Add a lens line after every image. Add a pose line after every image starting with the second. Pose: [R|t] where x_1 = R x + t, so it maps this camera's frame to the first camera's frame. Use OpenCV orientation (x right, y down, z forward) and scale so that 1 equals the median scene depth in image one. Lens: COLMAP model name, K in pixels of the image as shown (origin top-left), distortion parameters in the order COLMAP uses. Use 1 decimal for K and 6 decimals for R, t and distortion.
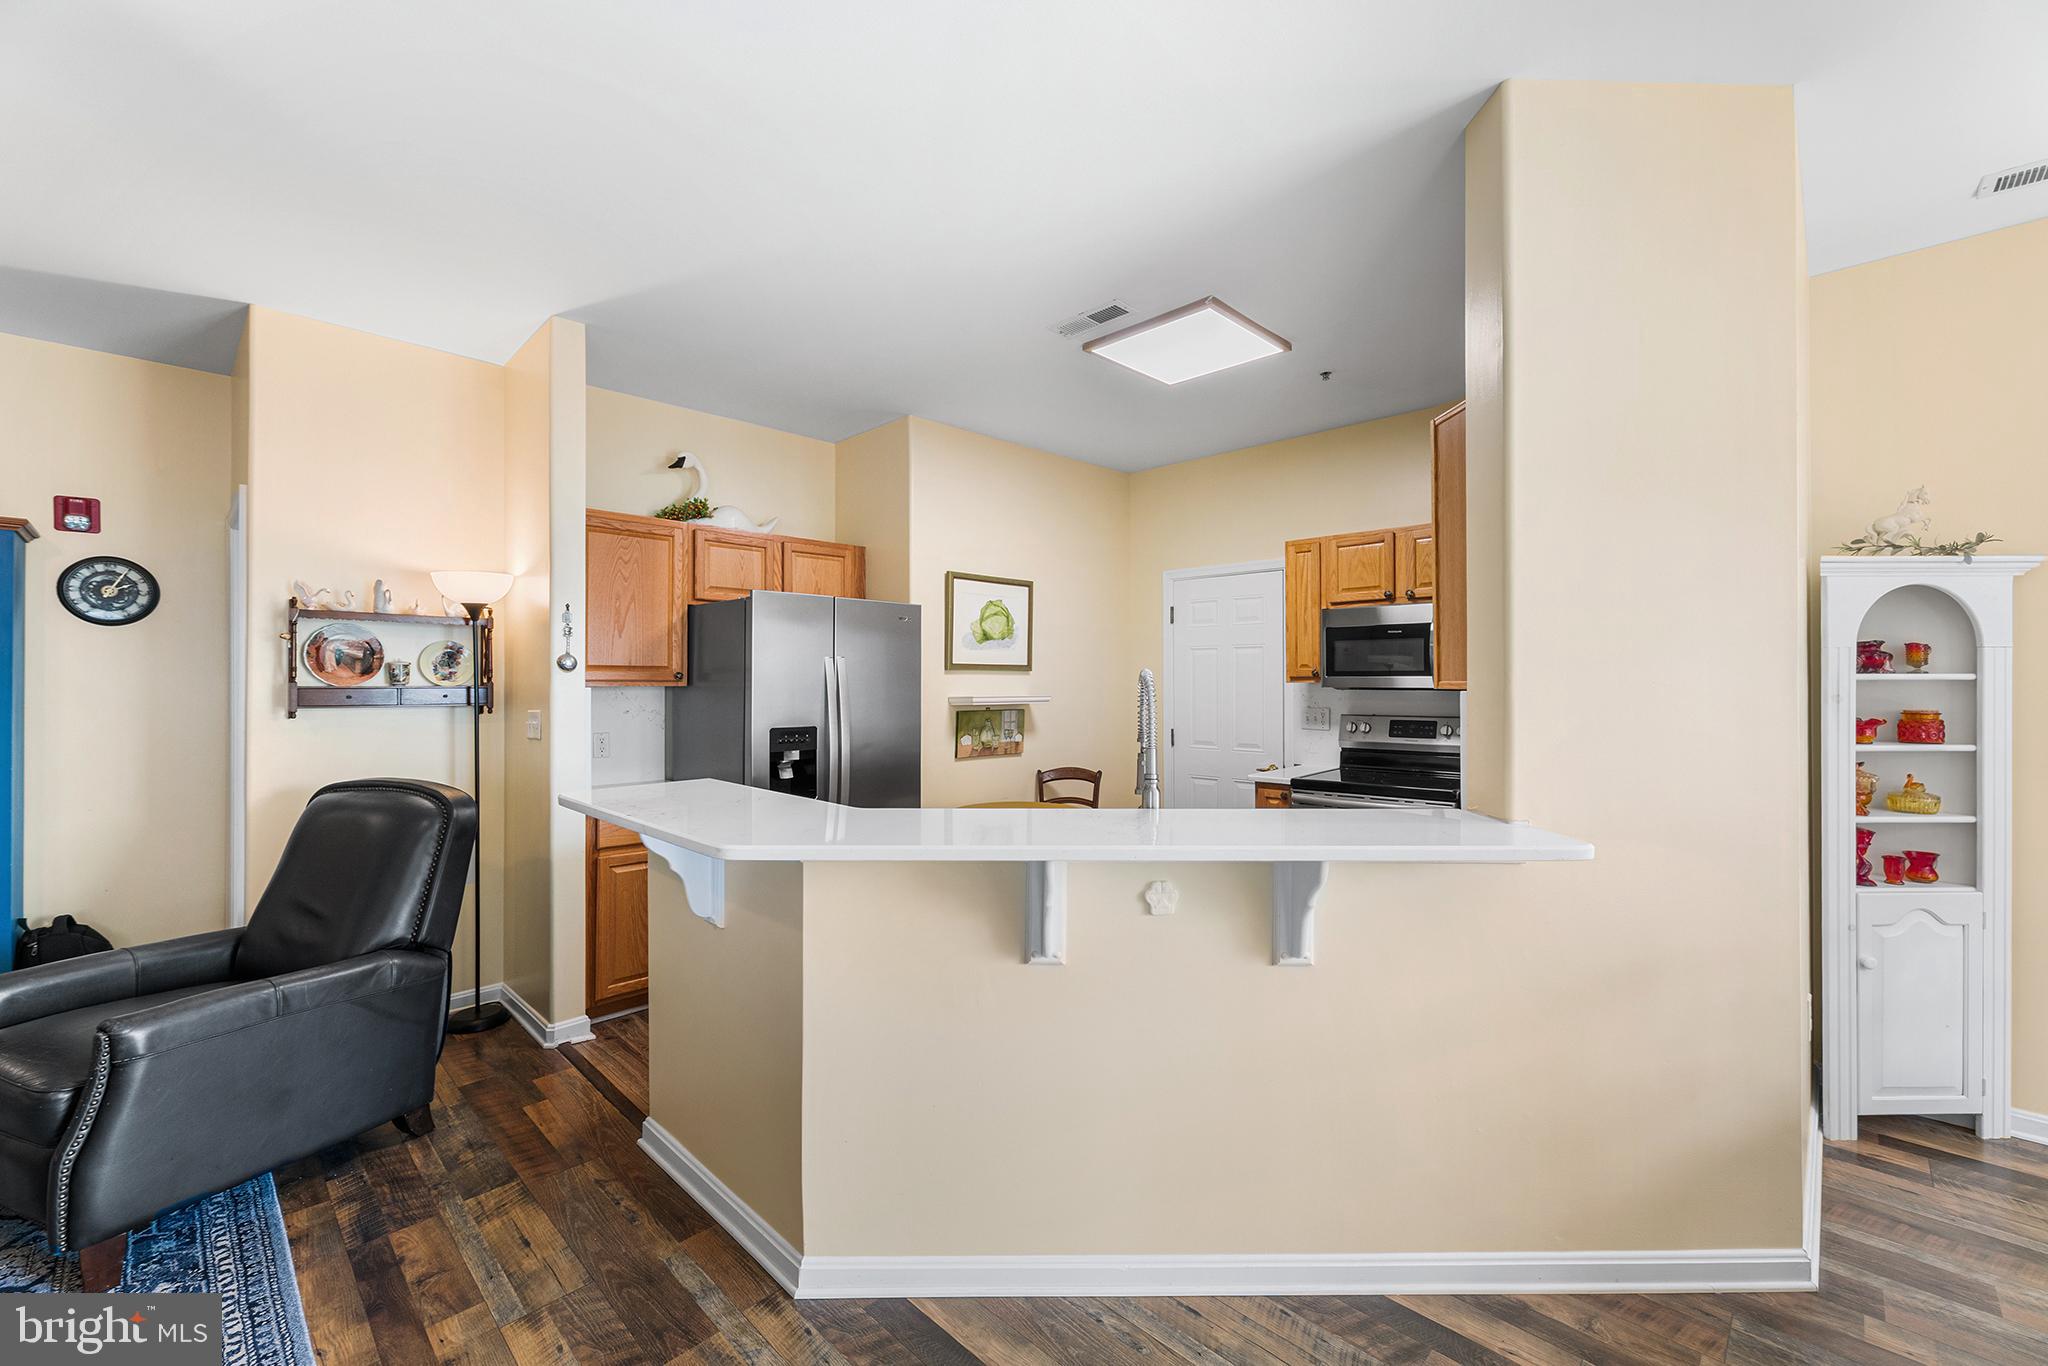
lens RADIAL K [[833.2, 0, 1026.1], [0, 833.2, 675.4], [0, 0, 1]] dist [0.000507, -0.000098]
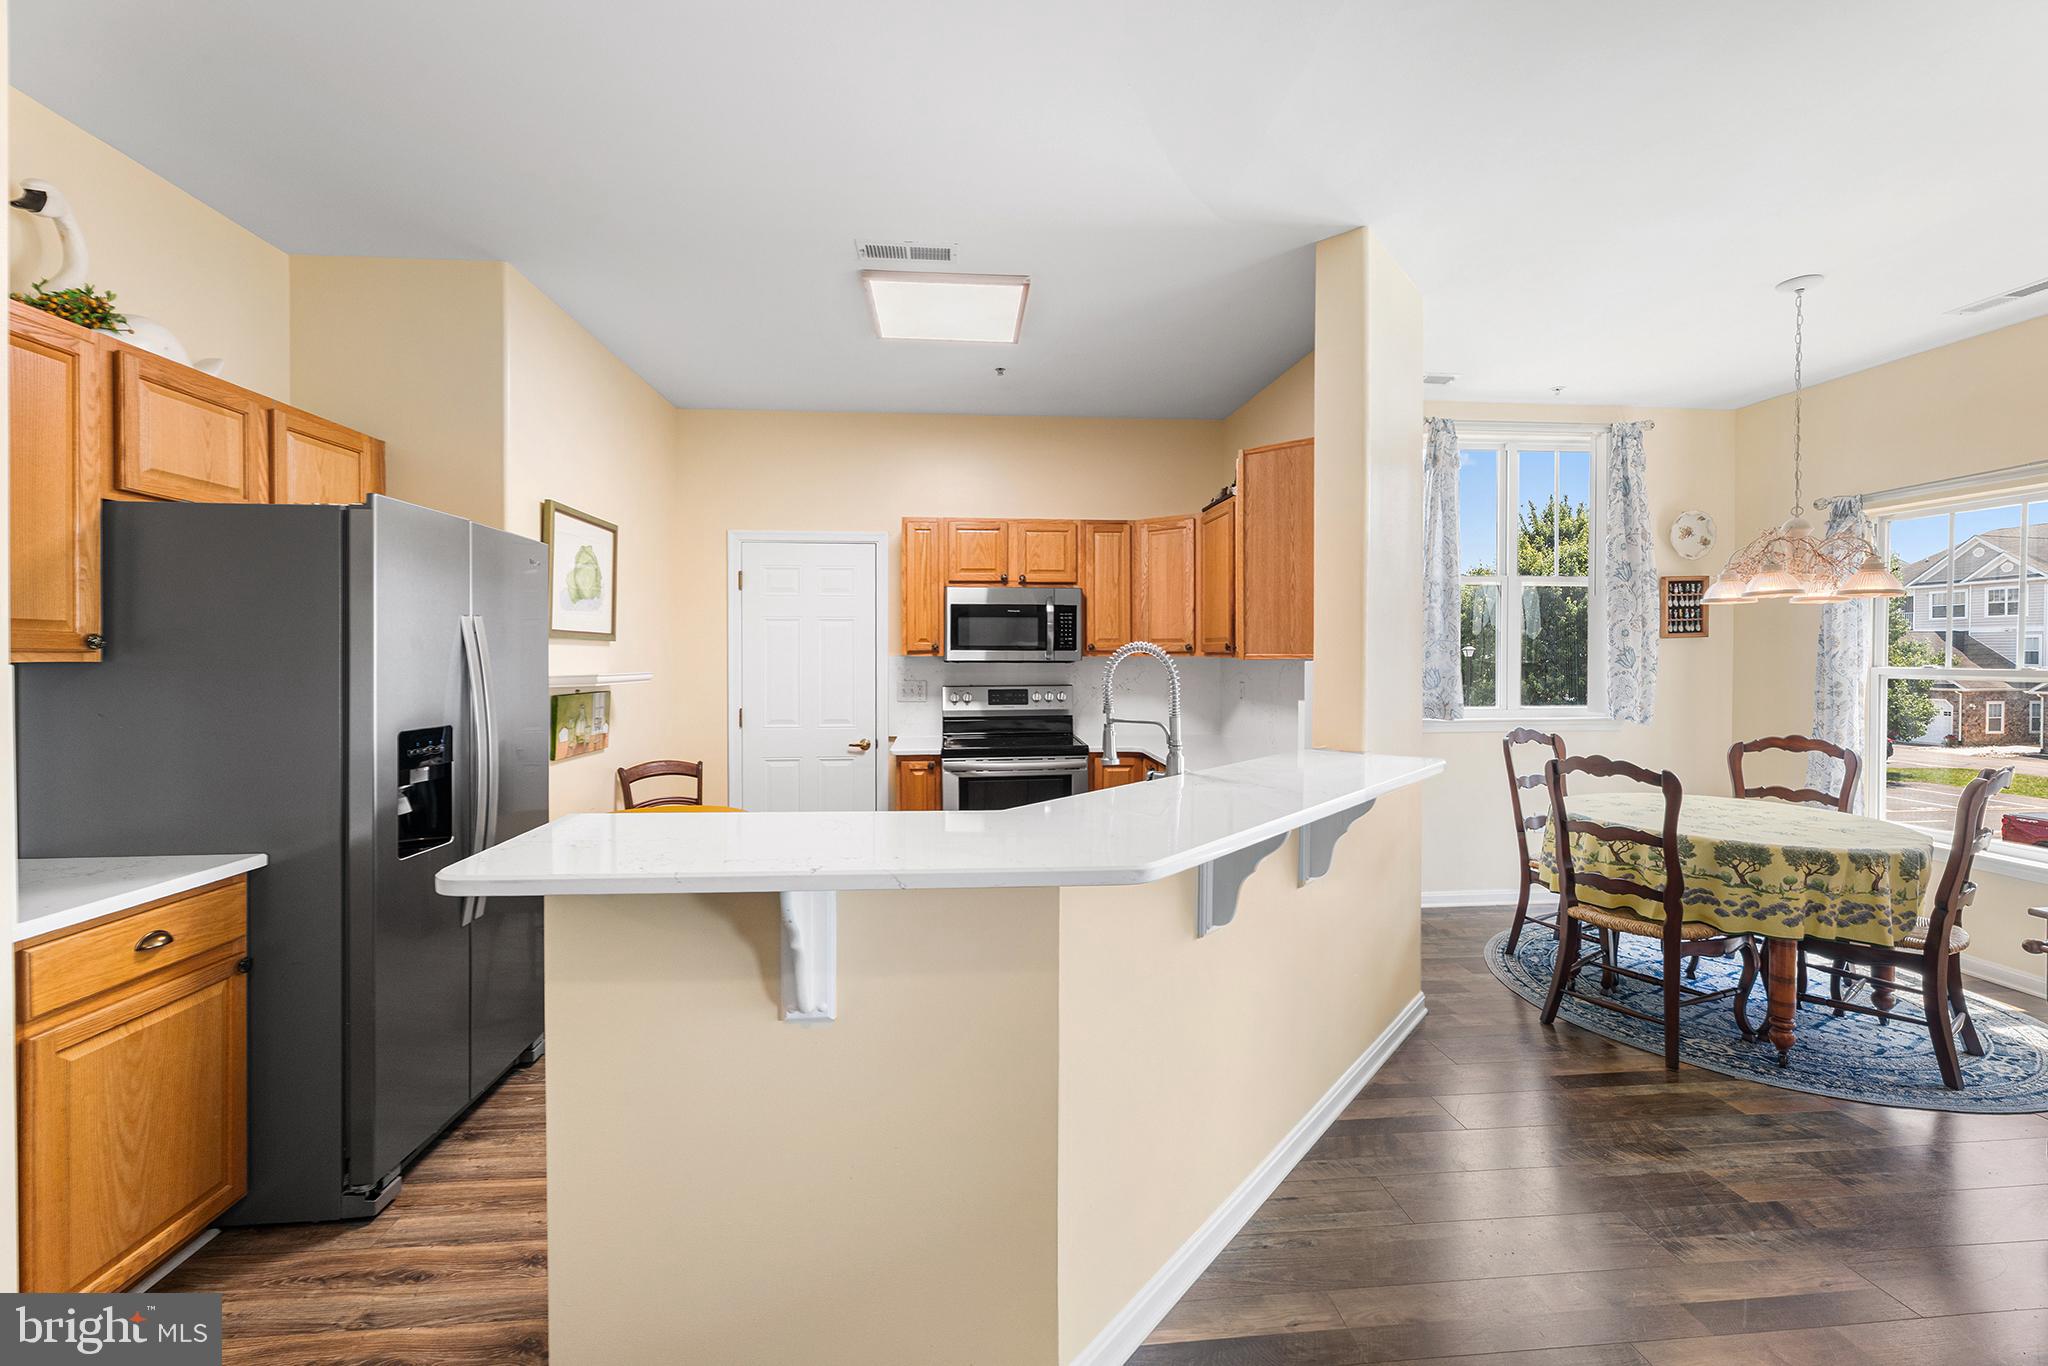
lens RADIAL K [[848.0, 0, 1031.0], [0, 848.0, 663.9], [0, 0, 1]] dist [0.000810, 0.000196]
pose [[0.647589, -0.006262, 0.761964, -0.654632], [-0.006151, 0.999891, 0.013445, 0.005655], [-0.761965, -0.013394, 0.647480, 0.369653]]
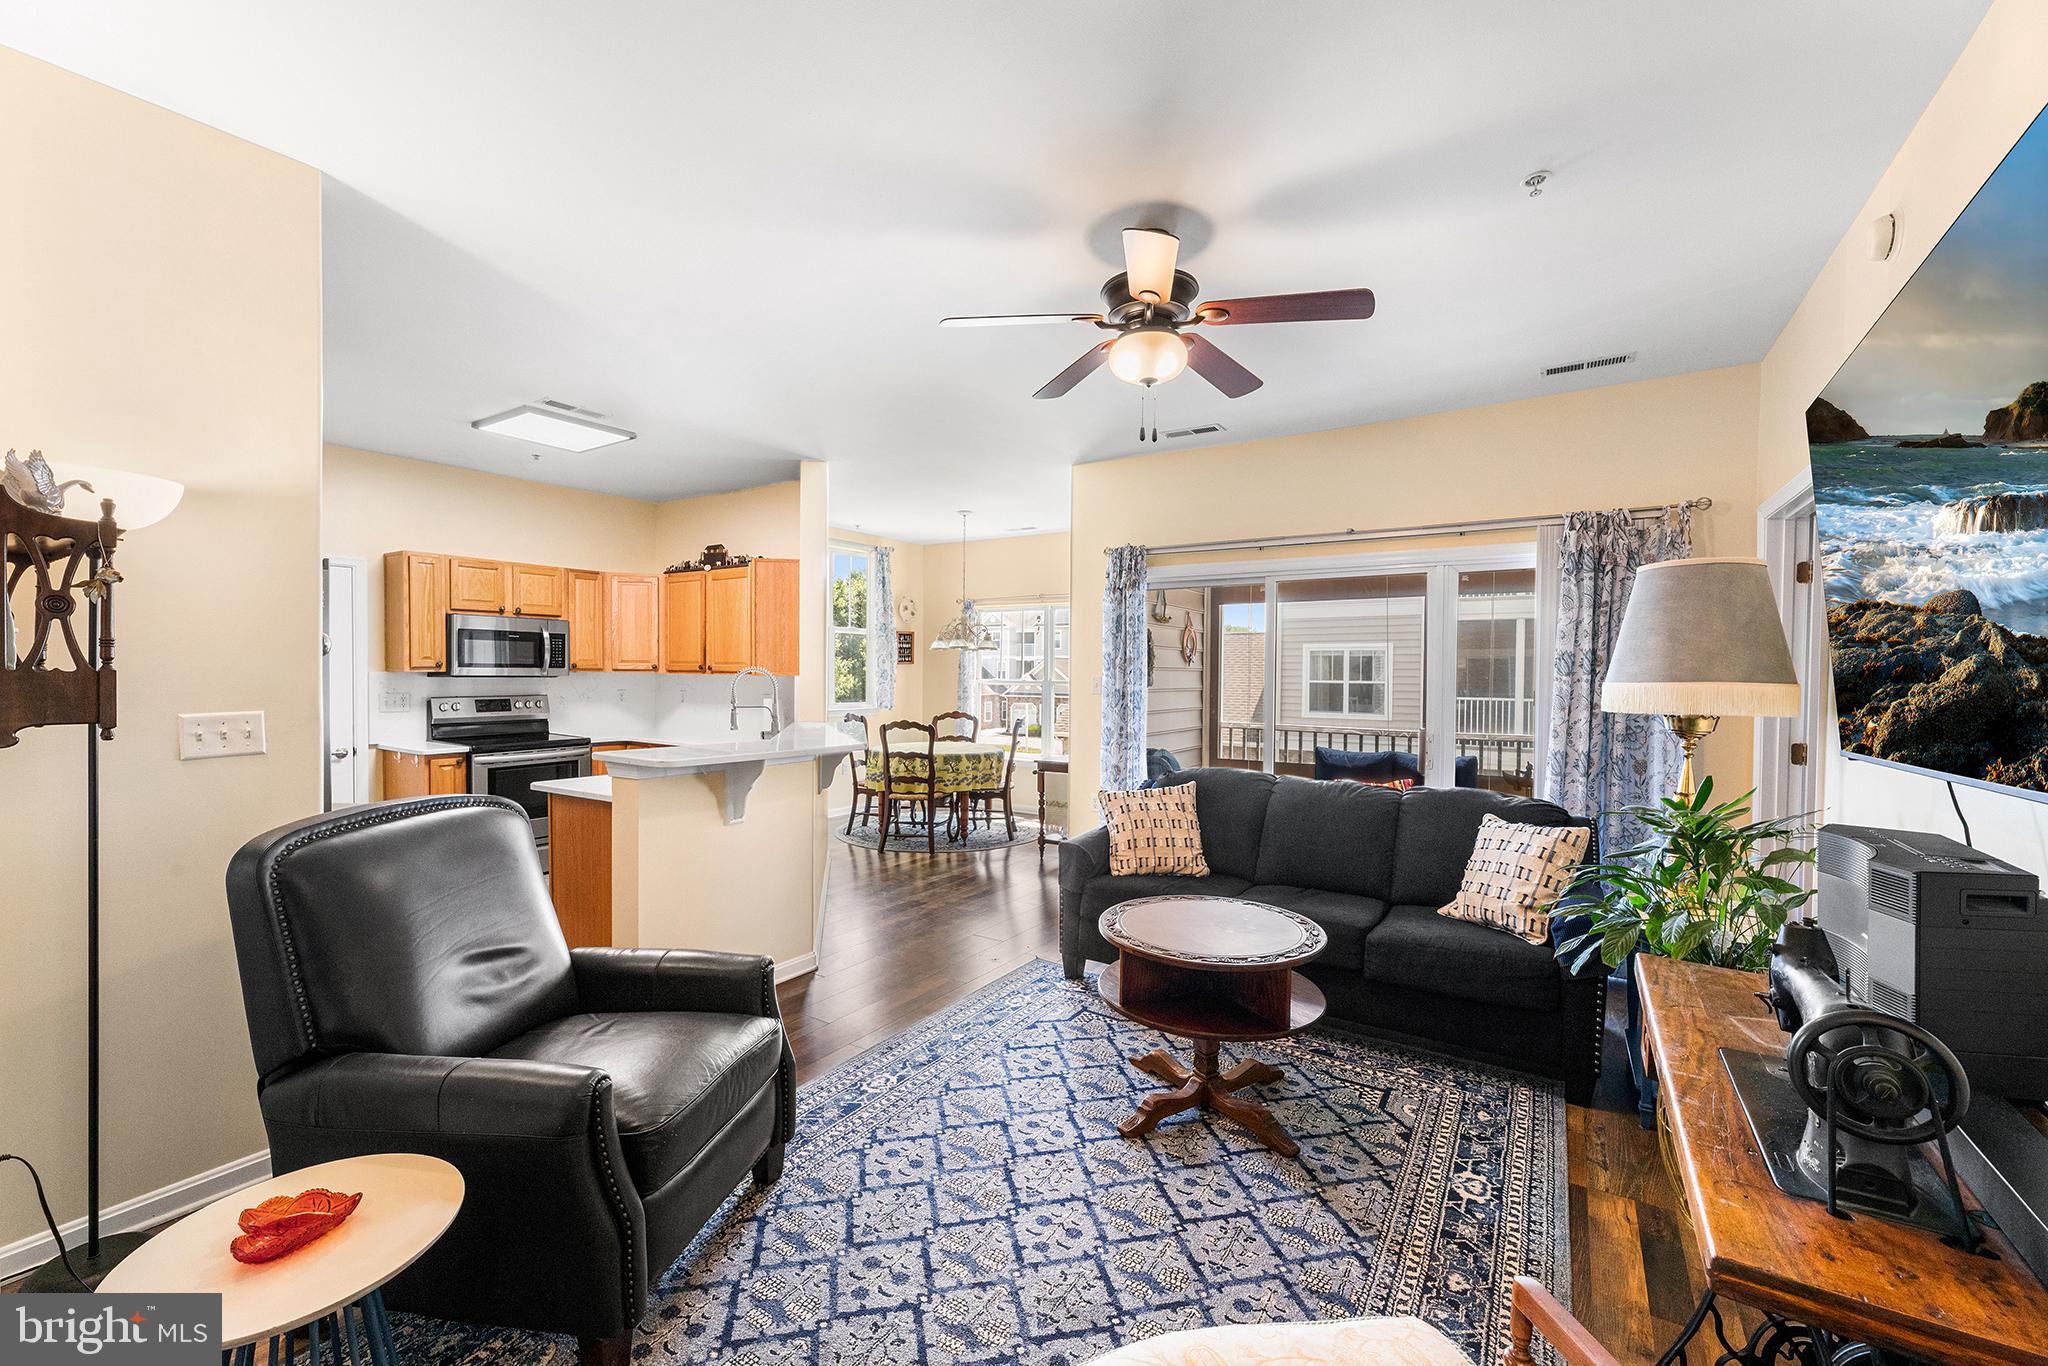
lens RADIAL K [[823.9, 0, 1024.0], [0, 823.9, 683.0], [0, 0, 1]] dist [0.000147, 0.000005]
pose [[-0.190416, -0.012056, 0.981630, -1.724423], [-0.013222, 0.999865, 0.009715, 0.003317], [-0.981615, -0.011129, -0.190549, 0.644035]]
